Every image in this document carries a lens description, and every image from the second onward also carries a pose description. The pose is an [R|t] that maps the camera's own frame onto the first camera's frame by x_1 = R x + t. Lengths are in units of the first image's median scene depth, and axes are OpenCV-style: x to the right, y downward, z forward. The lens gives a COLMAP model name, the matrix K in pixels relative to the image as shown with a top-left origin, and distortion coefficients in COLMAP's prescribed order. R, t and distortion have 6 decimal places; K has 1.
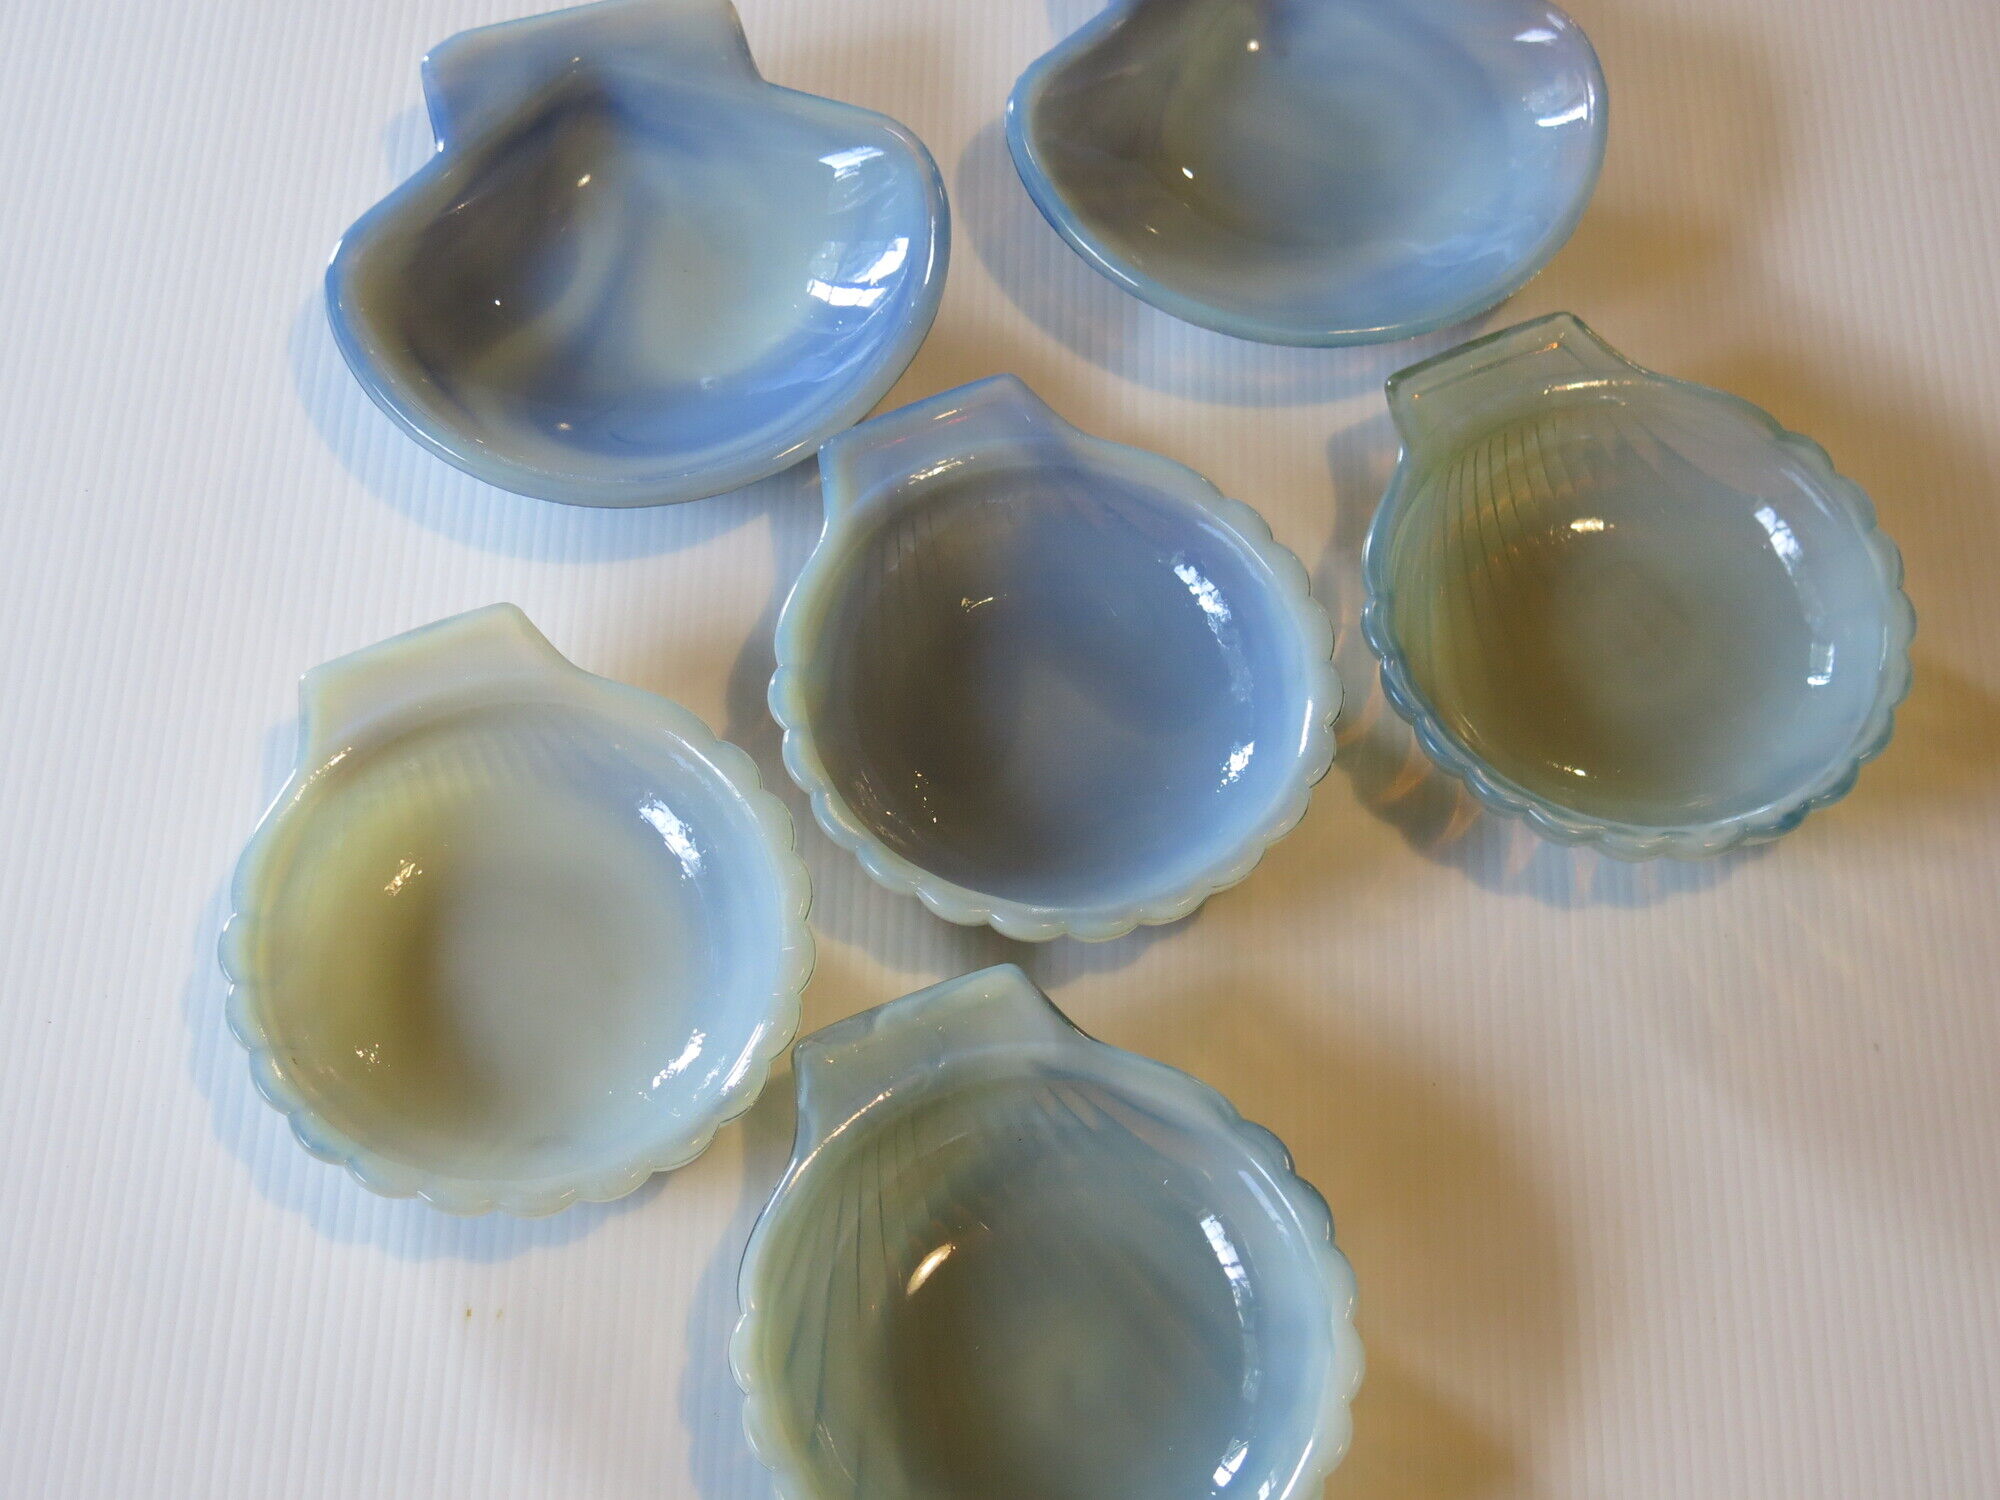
lens RADIAL K [[3016.3, 0, 1002.1], [0, 3016.3, 751.6], [0, 0, 1]] dist [-0.051861, 0.000000]
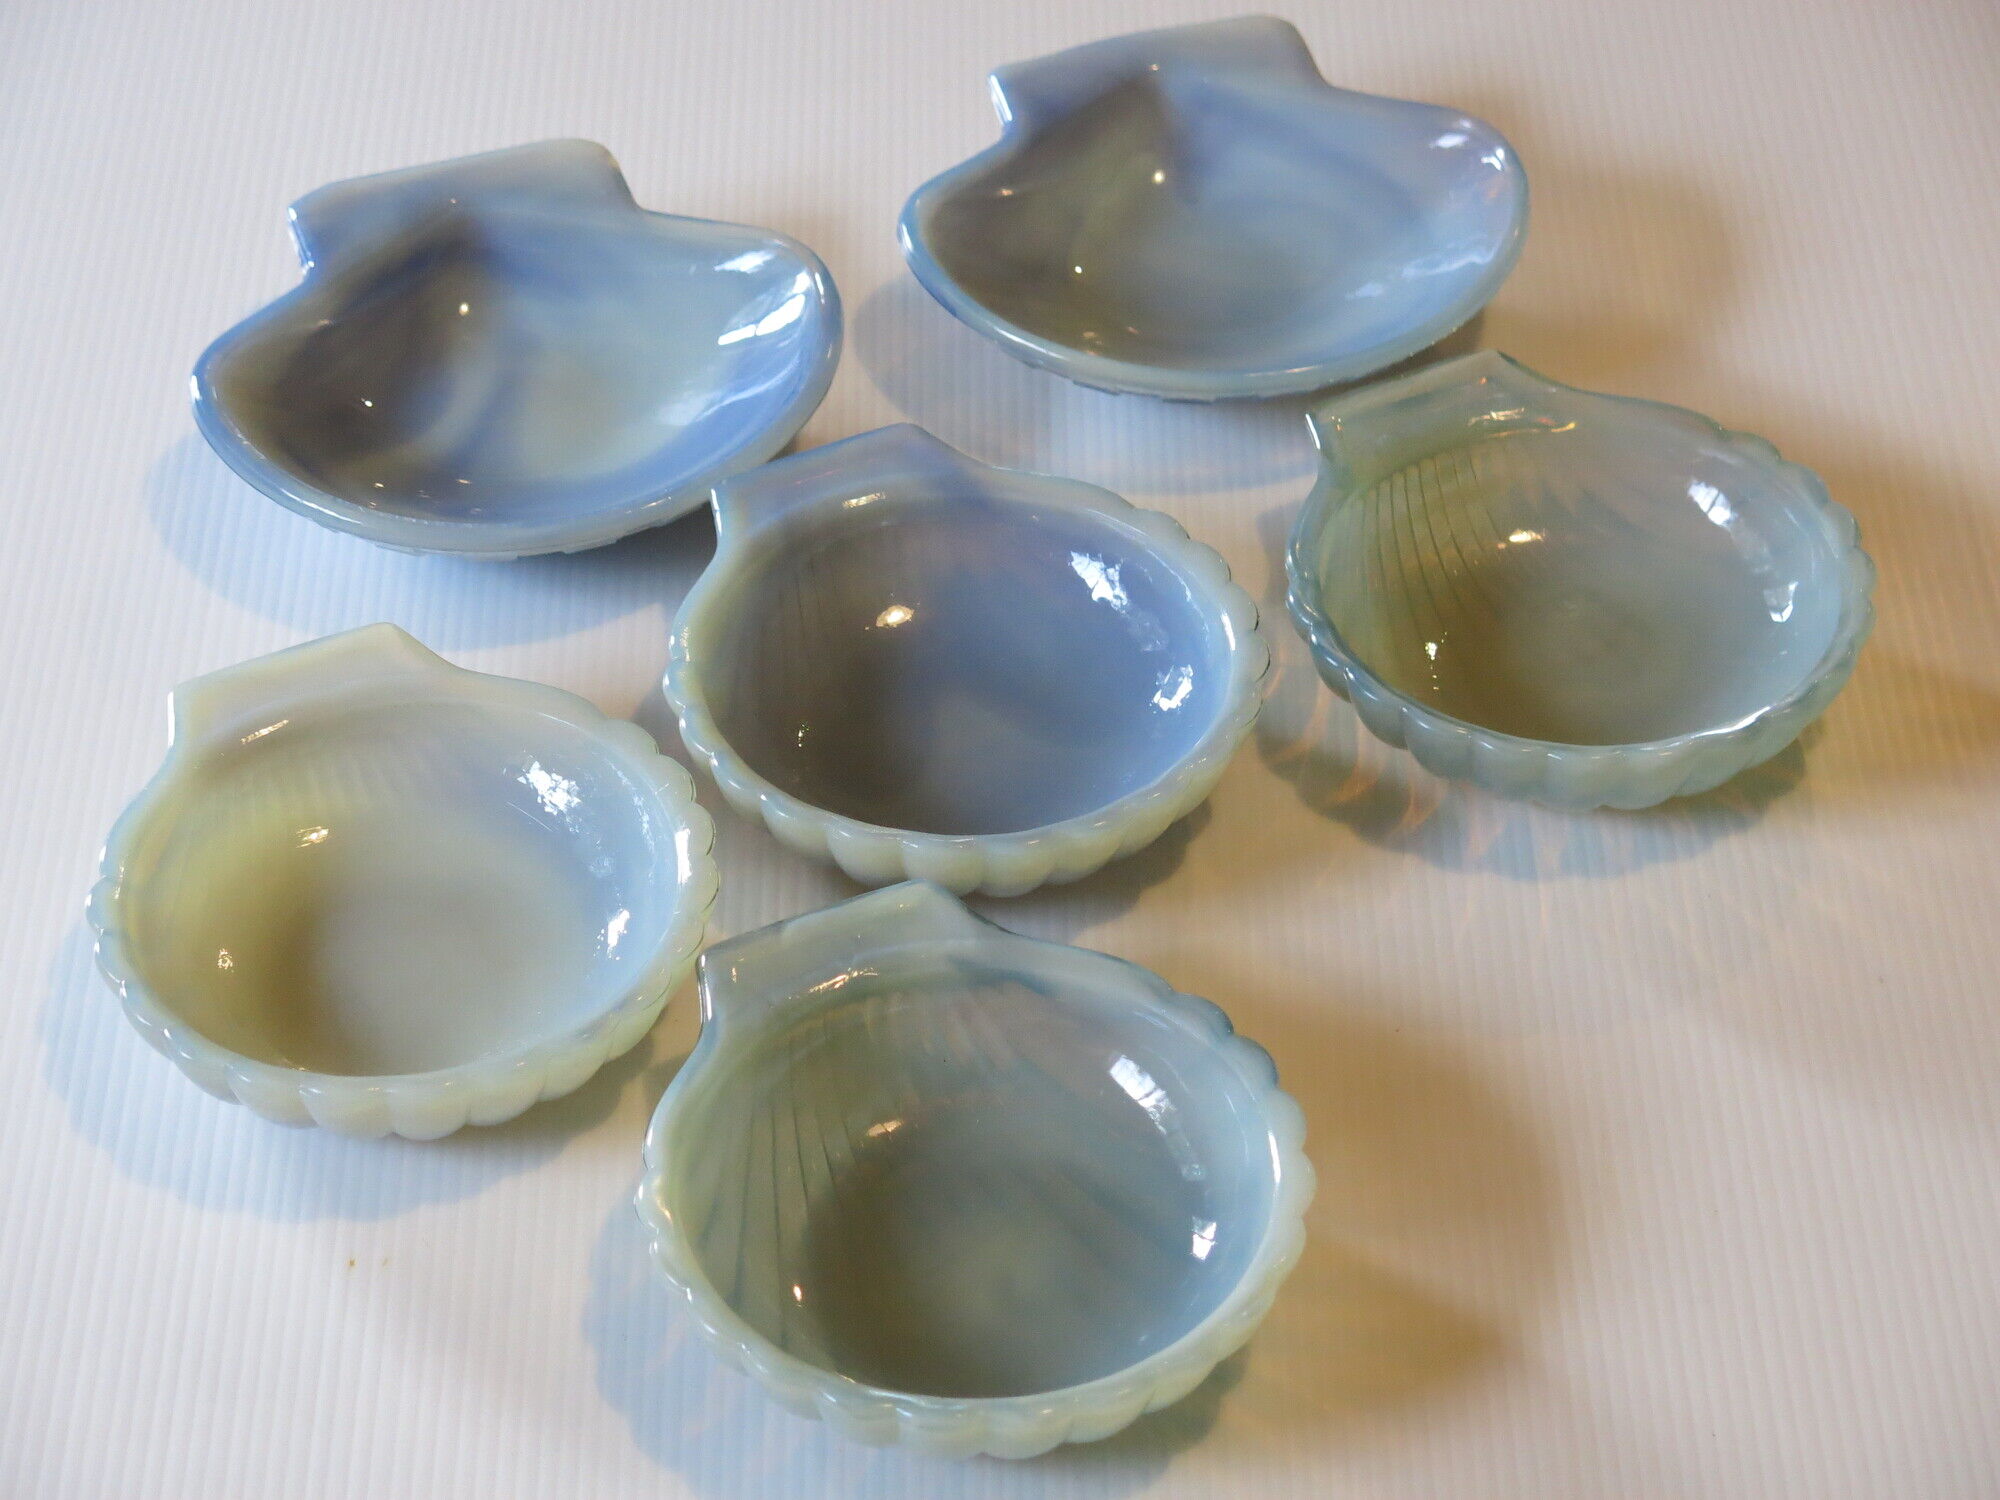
lens RADIAL K [[4871.0, 0, 996.7], [0, 4871.0, 742.8], [0, 0, 1]] dist [-0.034150, 0.000000]
pose [[0.998574, -0.053378, 0.000044, 0.025192], [0.049382, 0.923516, -0.380369, 0.567046], [0.020263, 0.379829, 0.924835, -0.395203]]
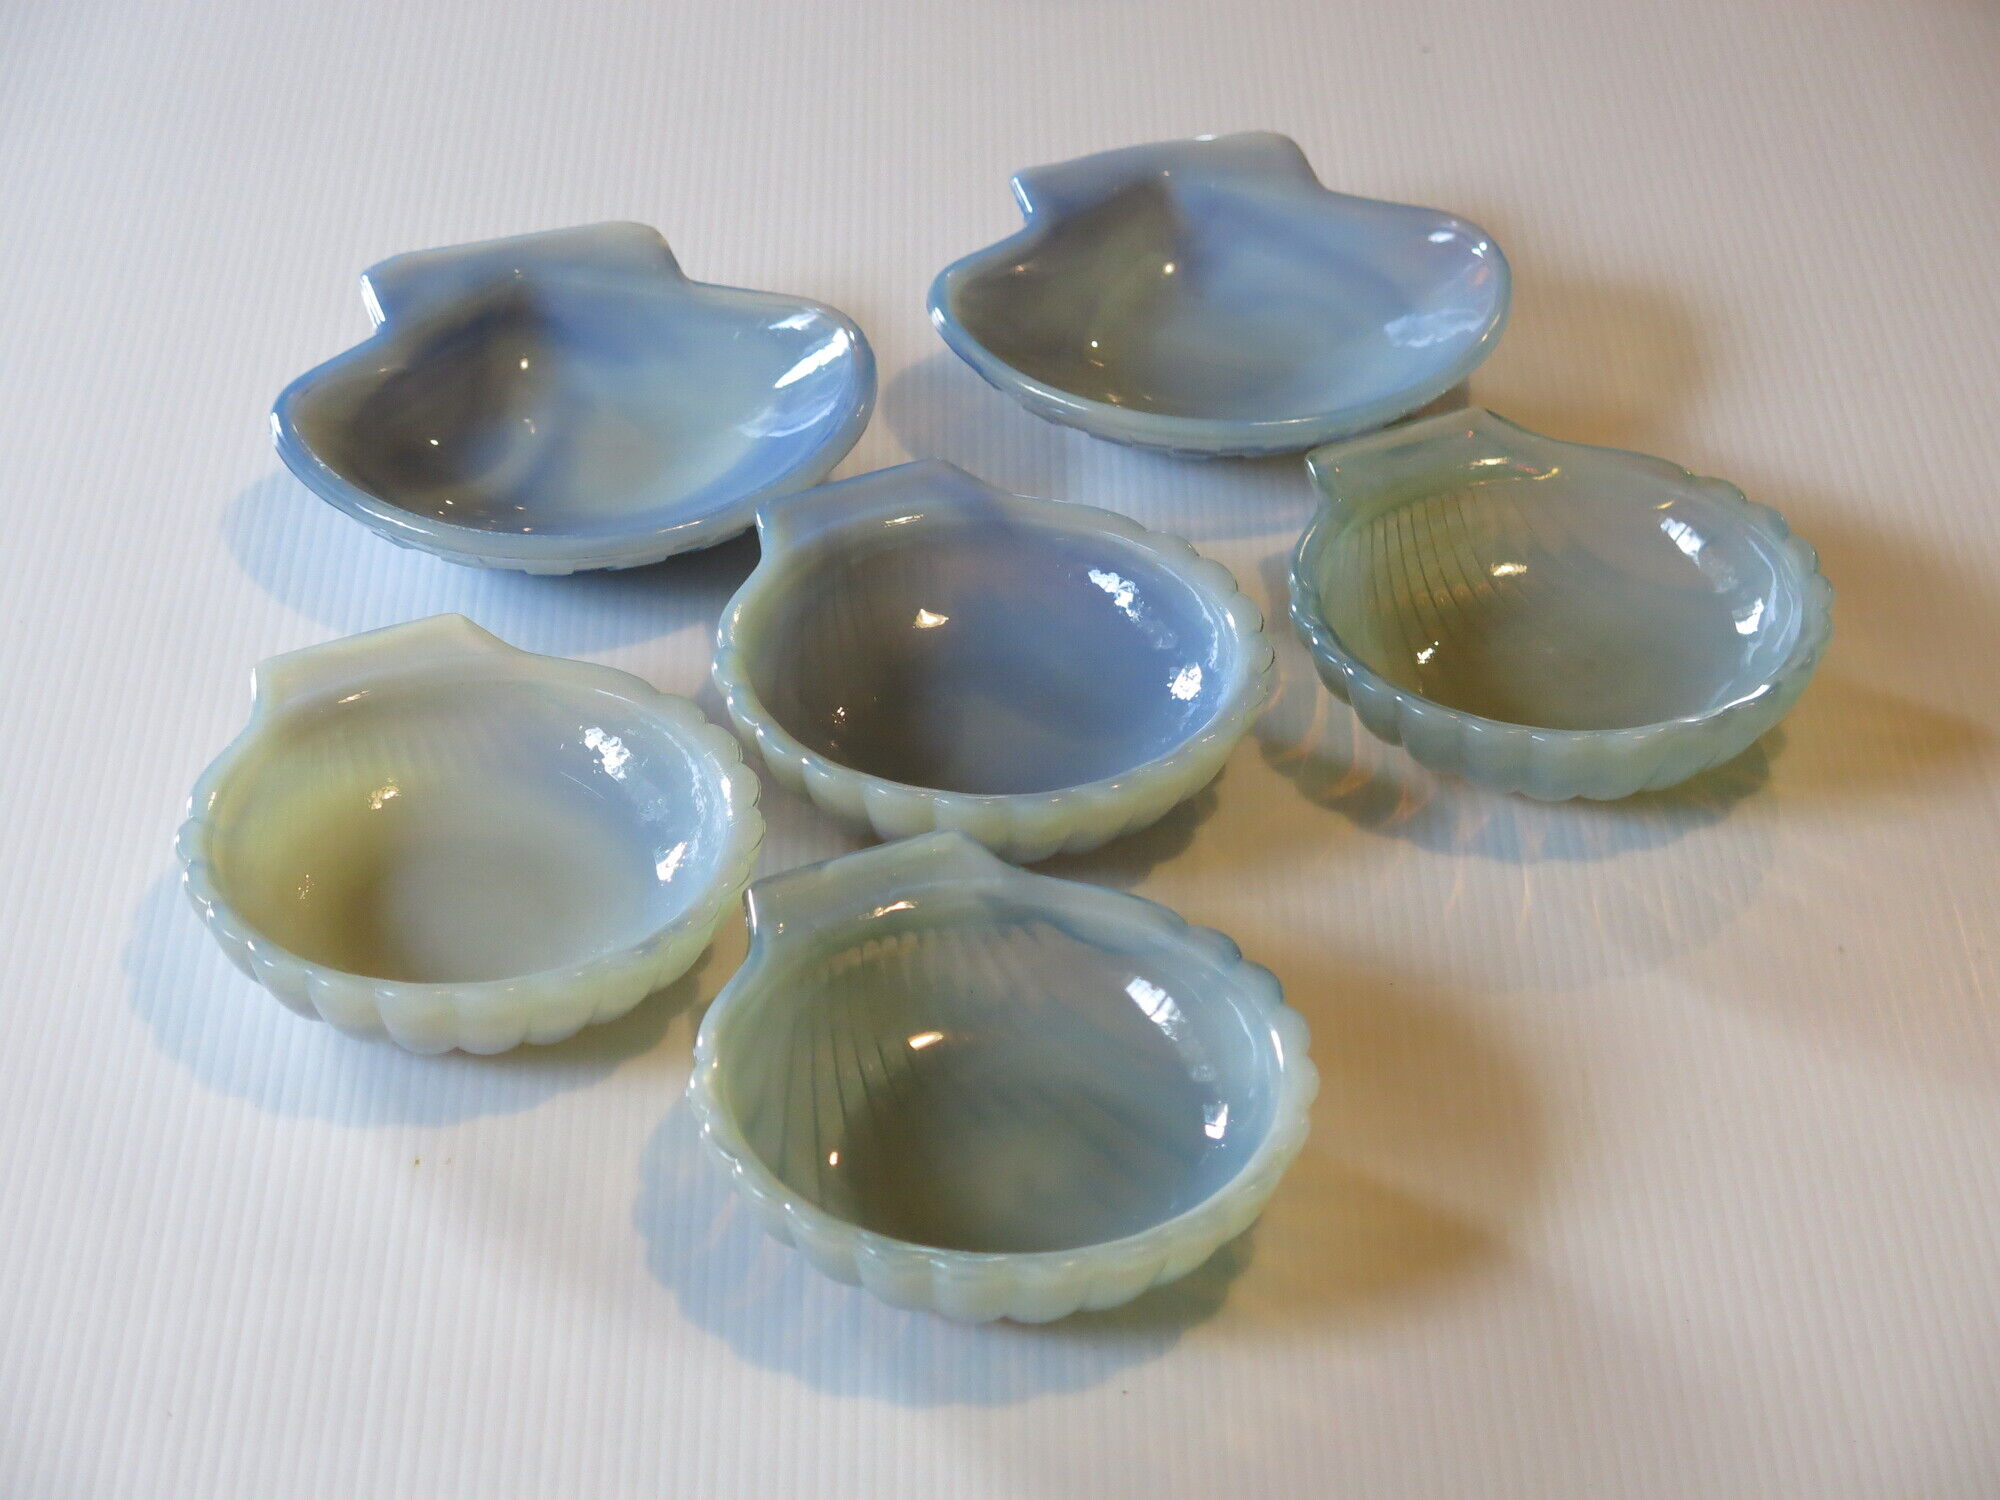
lens RADIAL K [[4871.0, 0, 1002.9], [0, 4871.0, 756.3], [0, 0, 1]] dist [-0.034150, 0.000000]
pose [[0.999198, -0.035933, 0.017696, -0.008981], [0.040035, 0.882195, -0.469180, 0.760018], [0.001248, 0.469512, 0.882925, -0.429105]]
